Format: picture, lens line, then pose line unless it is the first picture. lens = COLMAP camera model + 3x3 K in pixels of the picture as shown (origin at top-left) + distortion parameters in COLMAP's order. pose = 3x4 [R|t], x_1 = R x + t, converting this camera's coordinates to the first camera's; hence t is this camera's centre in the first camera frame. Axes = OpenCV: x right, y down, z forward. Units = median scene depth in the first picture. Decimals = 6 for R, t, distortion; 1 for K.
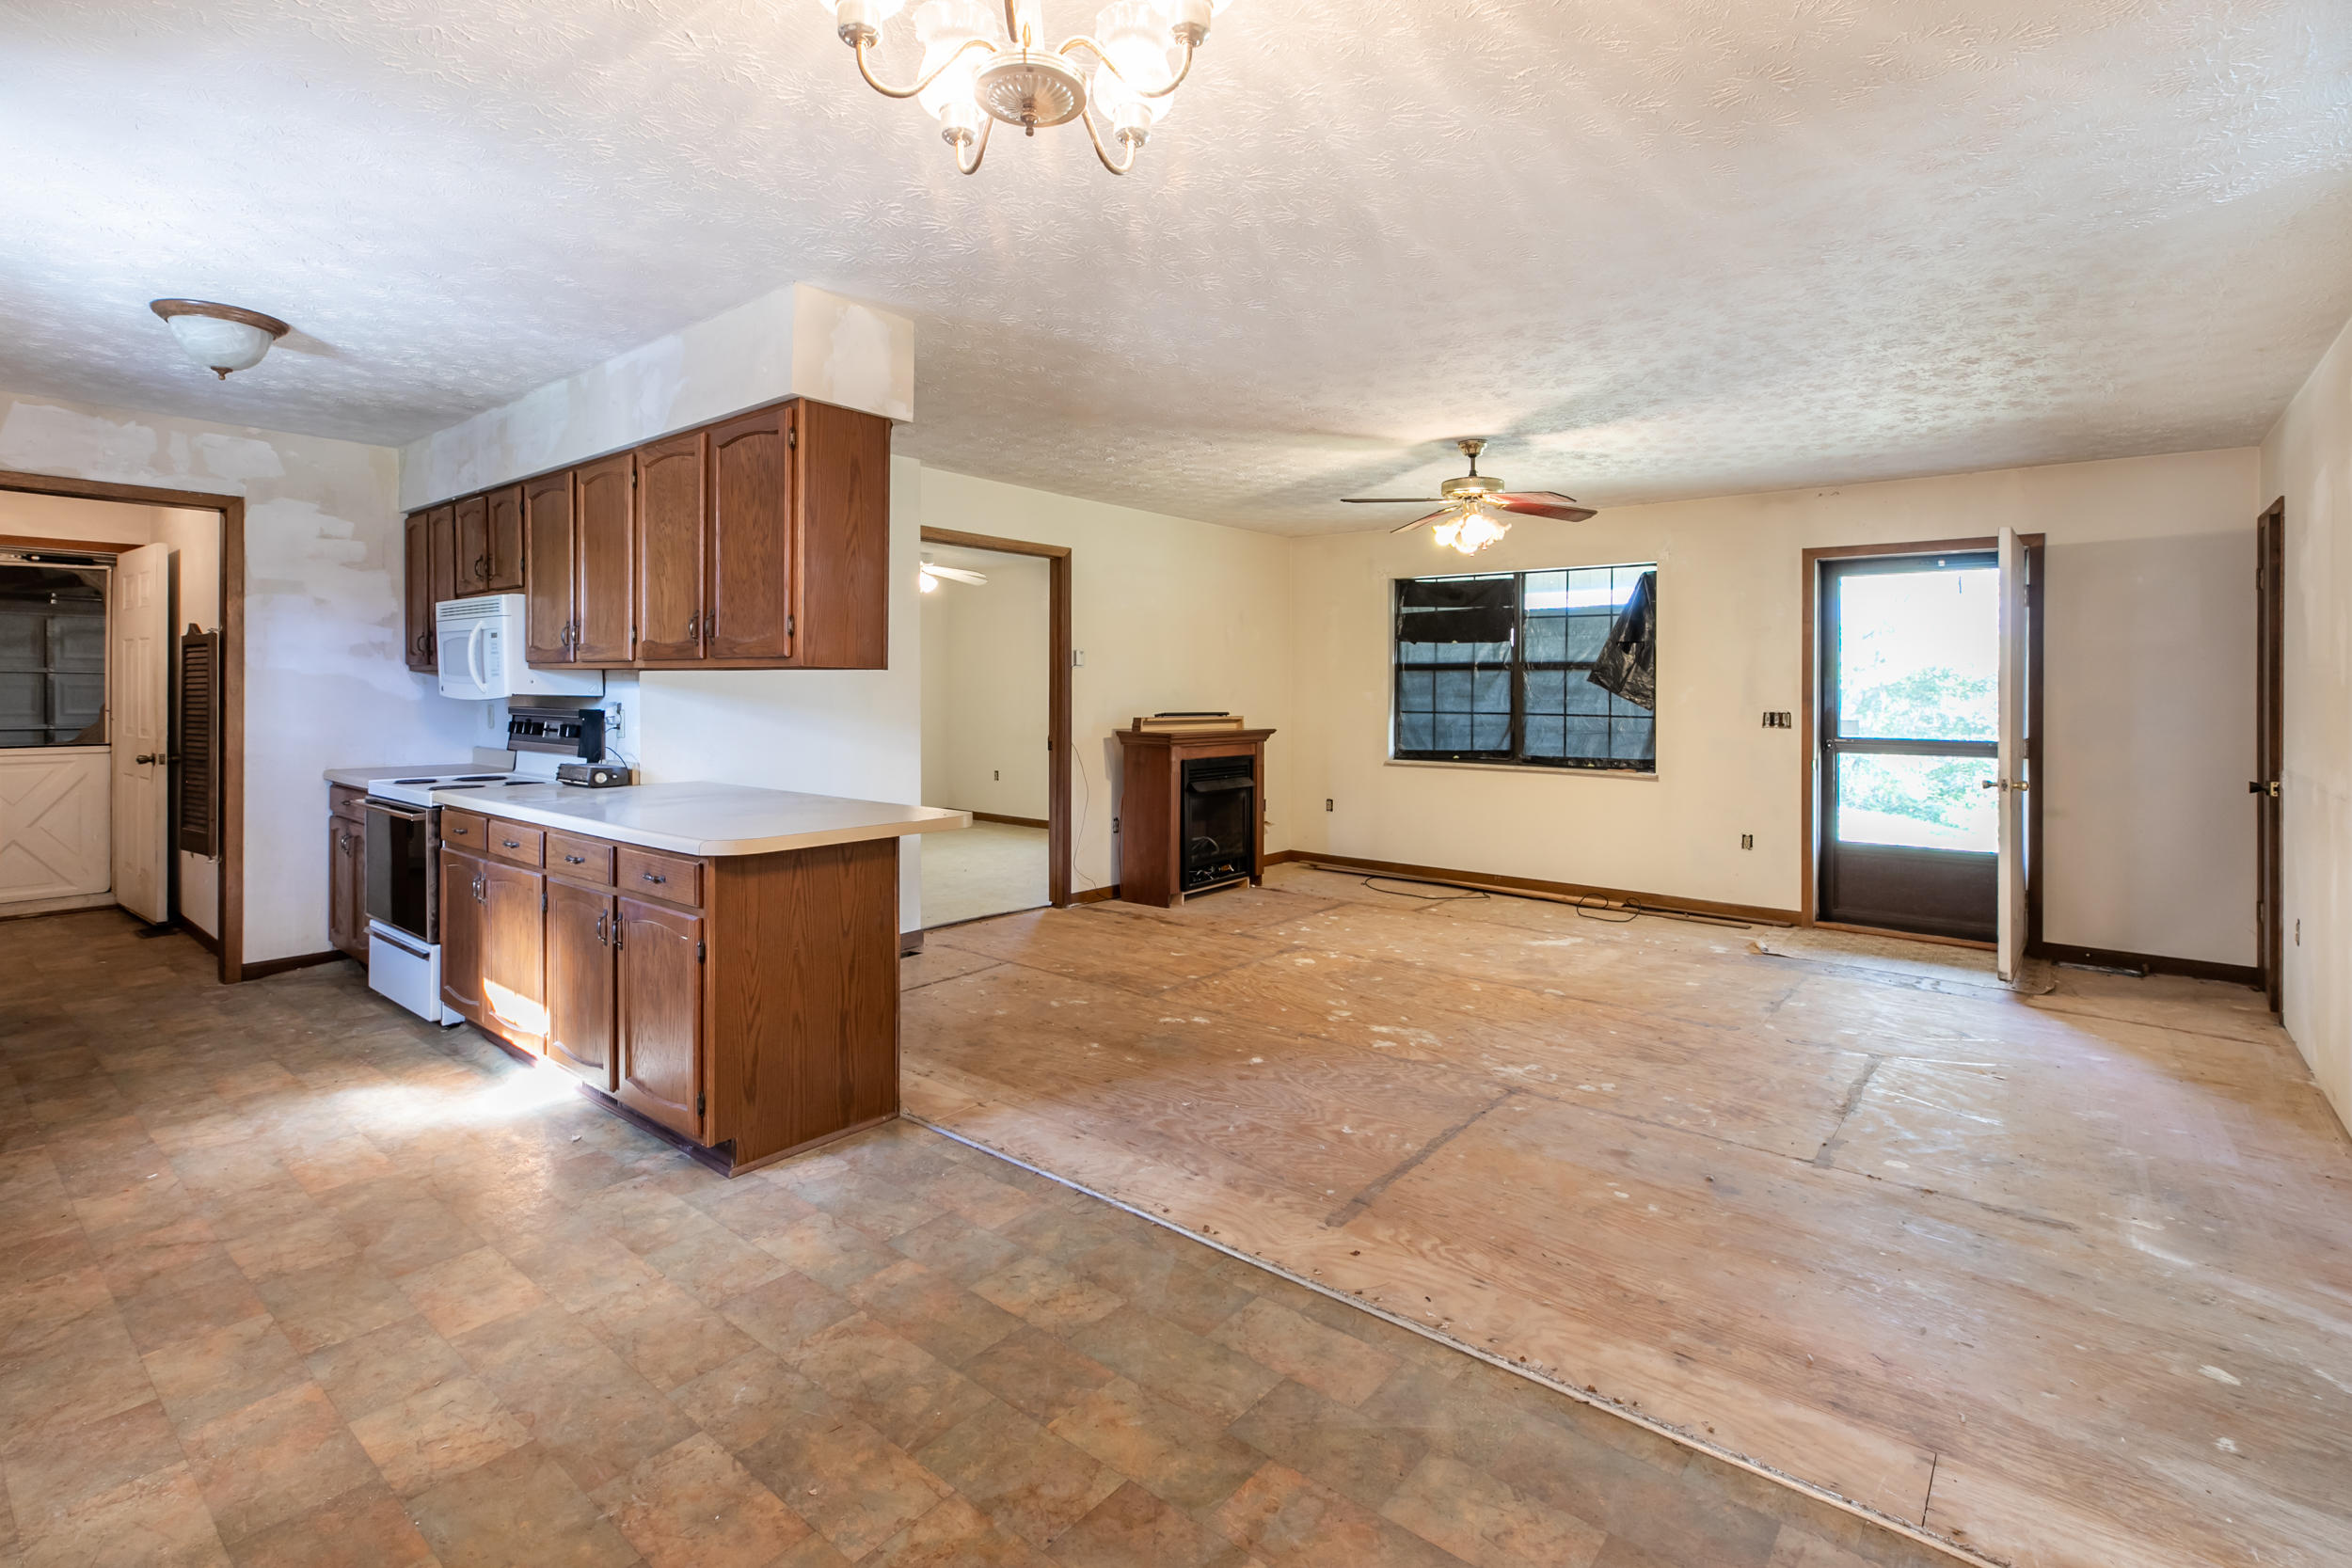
lens RADIAL K [[1099.8, 0, 1142.7], [0, 1099.8, 699.0], [0, 0, 1]] dist [0.006111, -0.000970]
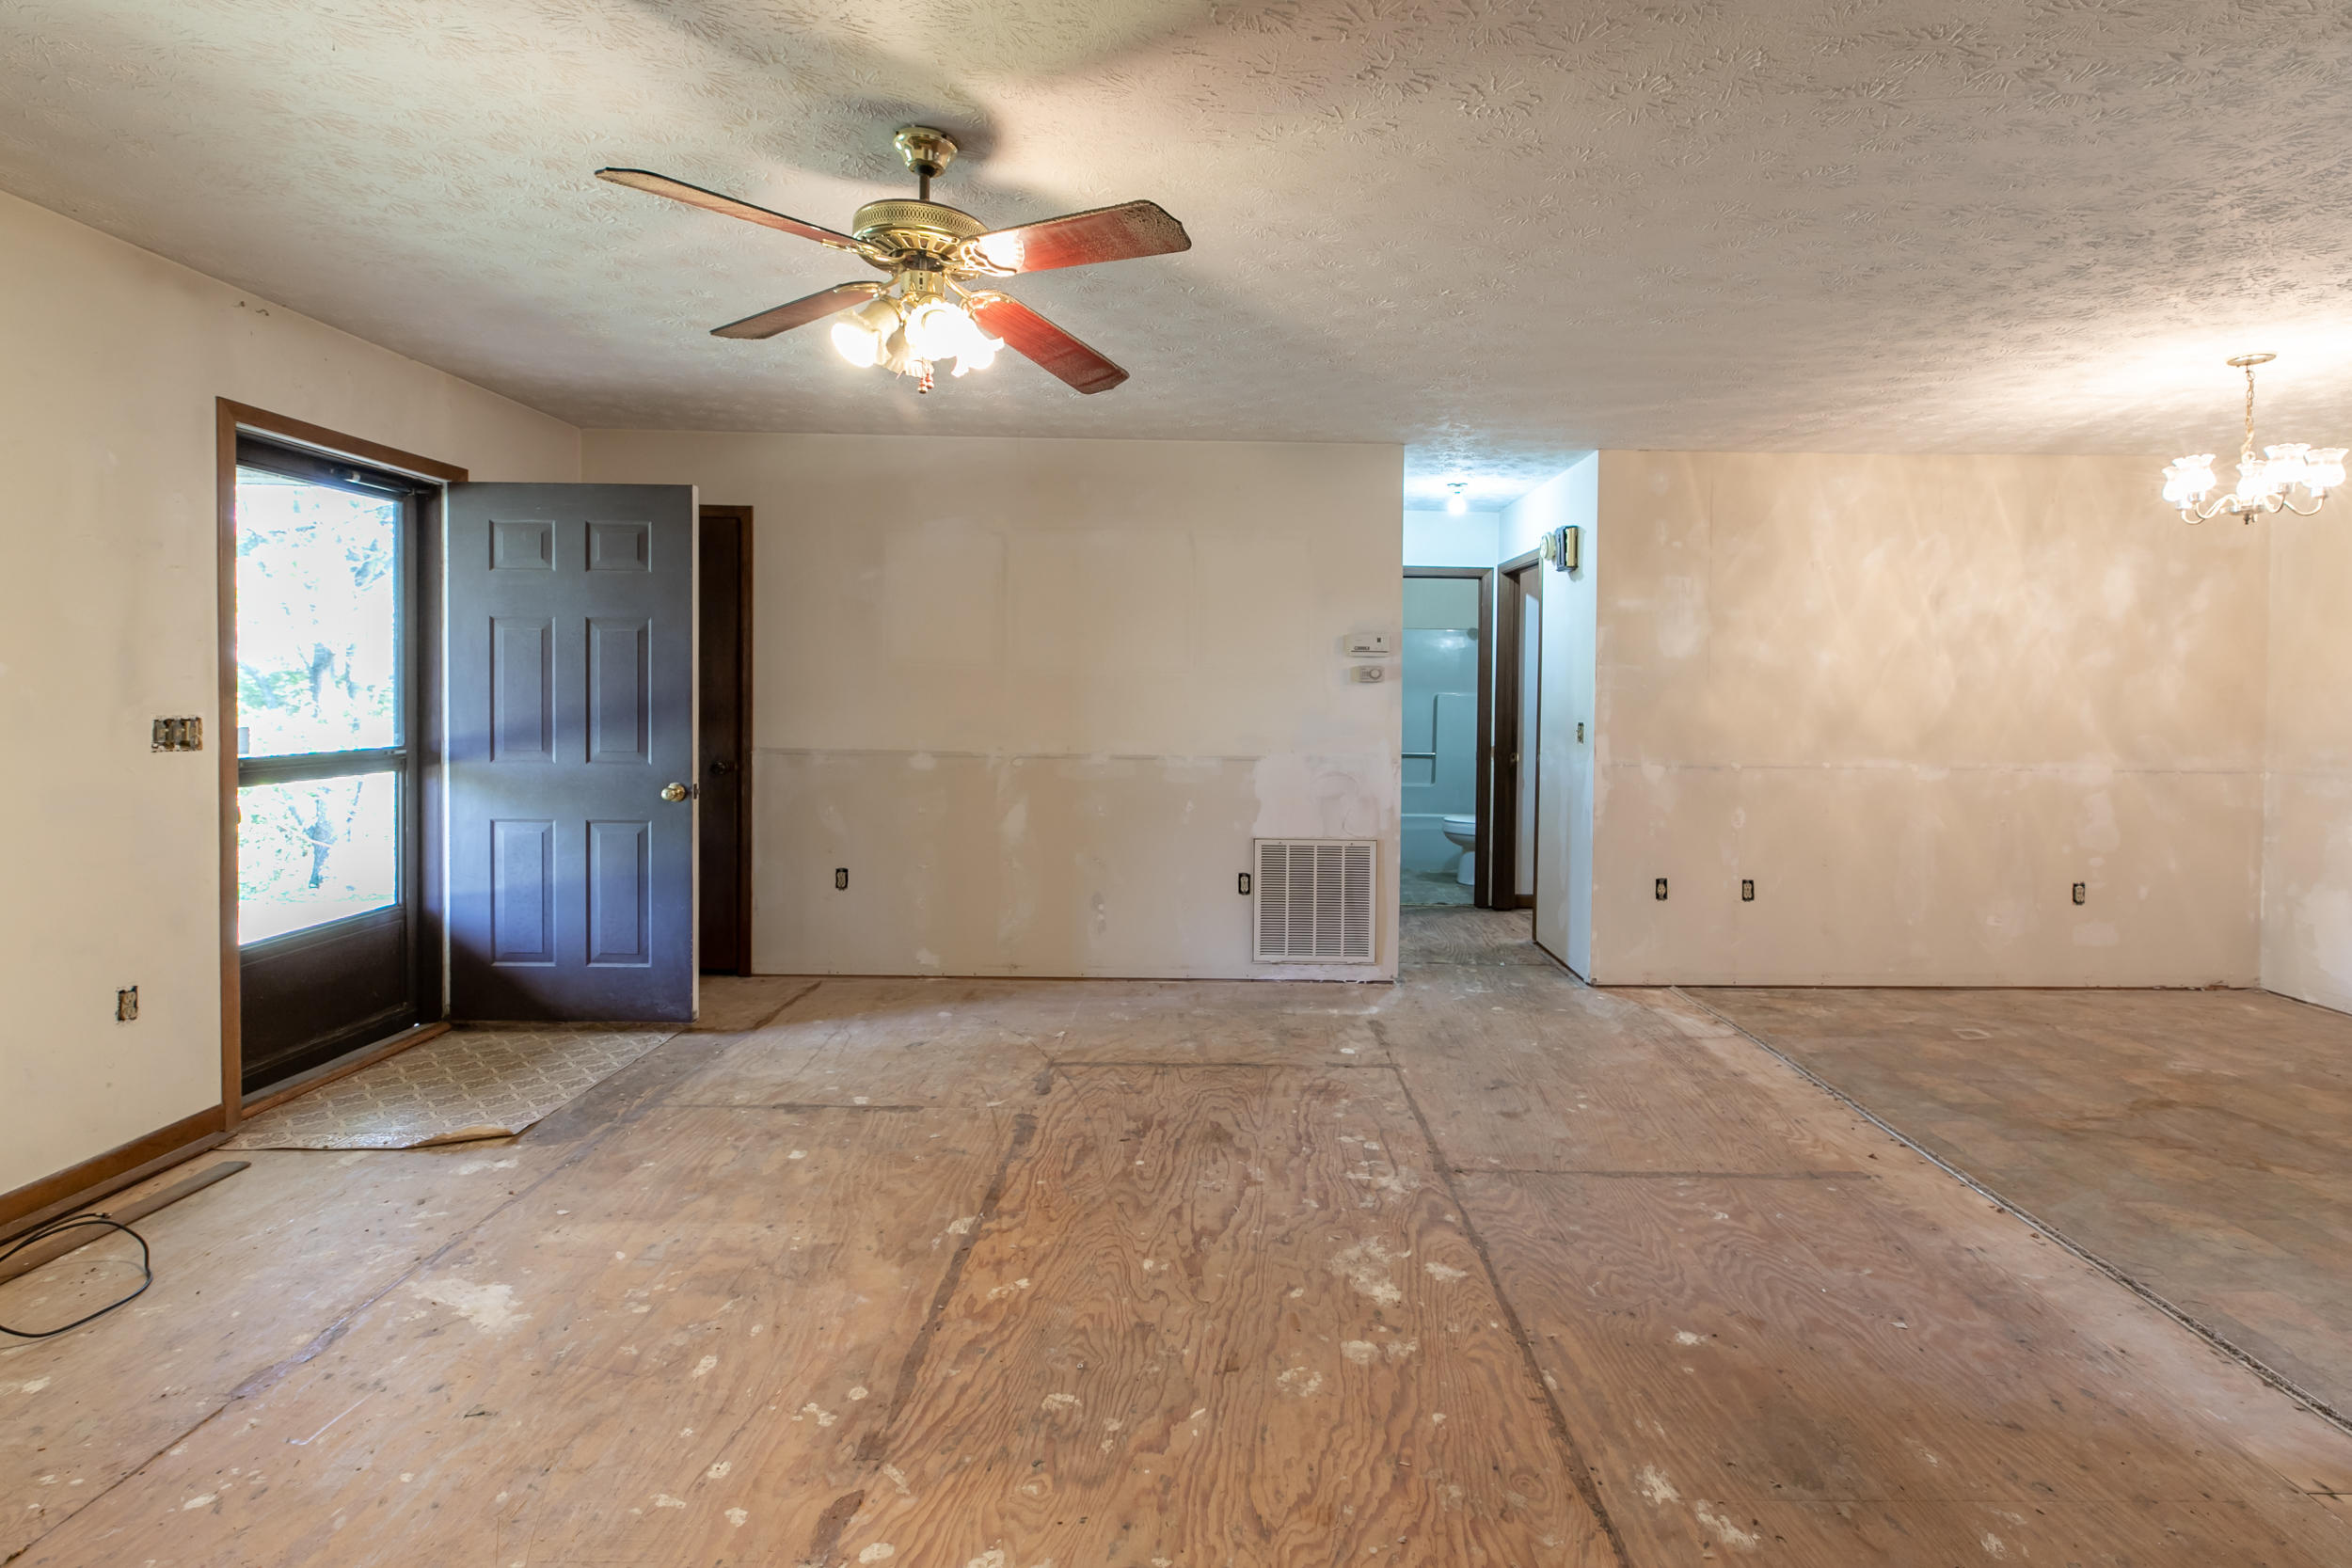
lens RADIAL K [[1099.8, 0, 1261.6], [0, 1099.8, 724.9], [0, 0, 1]] dist [0.006111, -0.000970]
pose [[-0.666815, -0.042846, 0.743991, -0.189924], [-0.011250, 0.998811, 0.047438, -0.025070], [-0.745139, 0.023263, -0.666504, 1.769611]]
